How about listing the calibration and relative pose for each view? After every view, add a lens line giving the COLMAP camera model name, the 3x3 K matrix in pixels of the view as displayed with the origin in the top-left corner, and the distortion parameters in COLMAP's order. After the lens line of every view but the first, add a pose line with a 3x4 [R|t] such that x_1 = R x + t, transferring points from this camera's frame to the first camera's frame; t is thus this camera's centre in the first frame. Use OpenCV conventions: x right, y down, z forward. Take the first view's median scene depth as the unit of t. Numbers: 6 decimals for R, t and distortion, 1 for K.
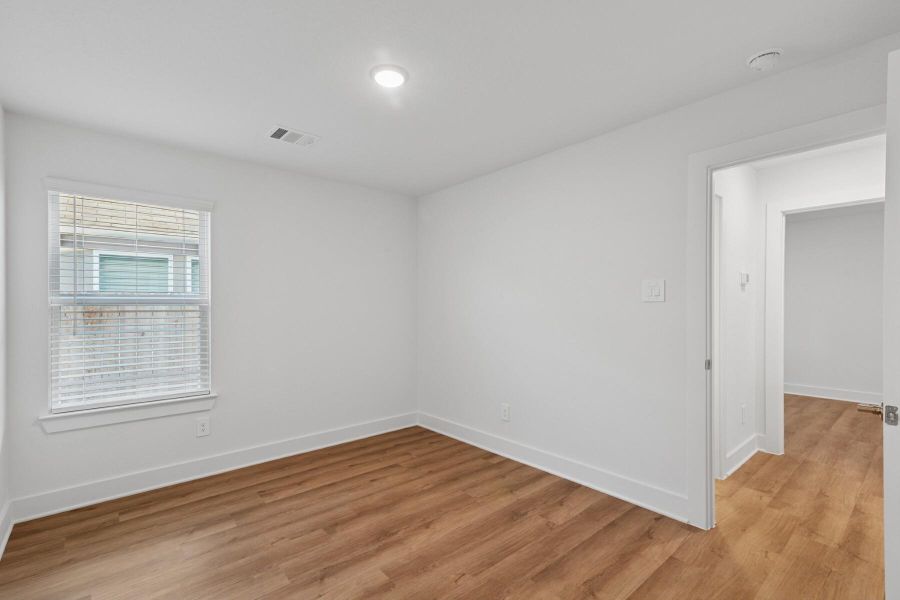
lens RADIAL K [[410.2, 0, 451.3], [0, 410.2, 304.2], [0, 0, 1]] dist [0.002143, -0.000022]
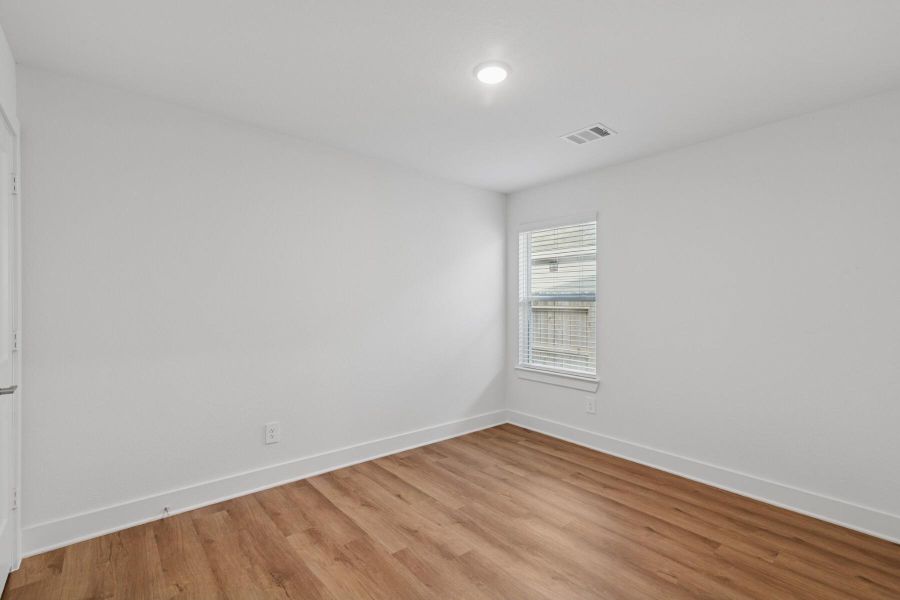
lens RADIAL K [[410.2, 0, 451.3], [0, 410.2, 304.2], [0, 0, 1]] dist [0.002143, -0.000022]
pose [[-0.017553, 0.011149, -0.999784, 0.608002], [-0.006817, 0.999913, 0.011270, -0.000766], [0.999823, 0.007014, -0.017476, 0.661446]]
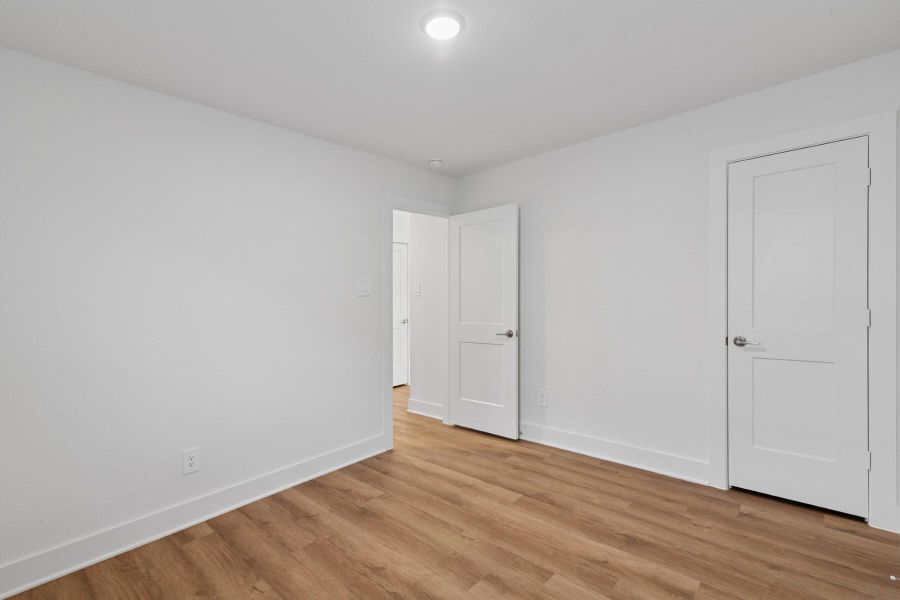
lens RADIAL K [[410.2, 0, 451.3], [0, 410.2, 304.2], [0, 0, 1]] dist [0.002143, -0.000022]
pose [[-0.114163, -0.013653, 0.993368, -0.718894], [0.034557, 0.999246, 0.017705, 0.006009], [-0.992861, 0.036349, -0.113605, 0.766481]]
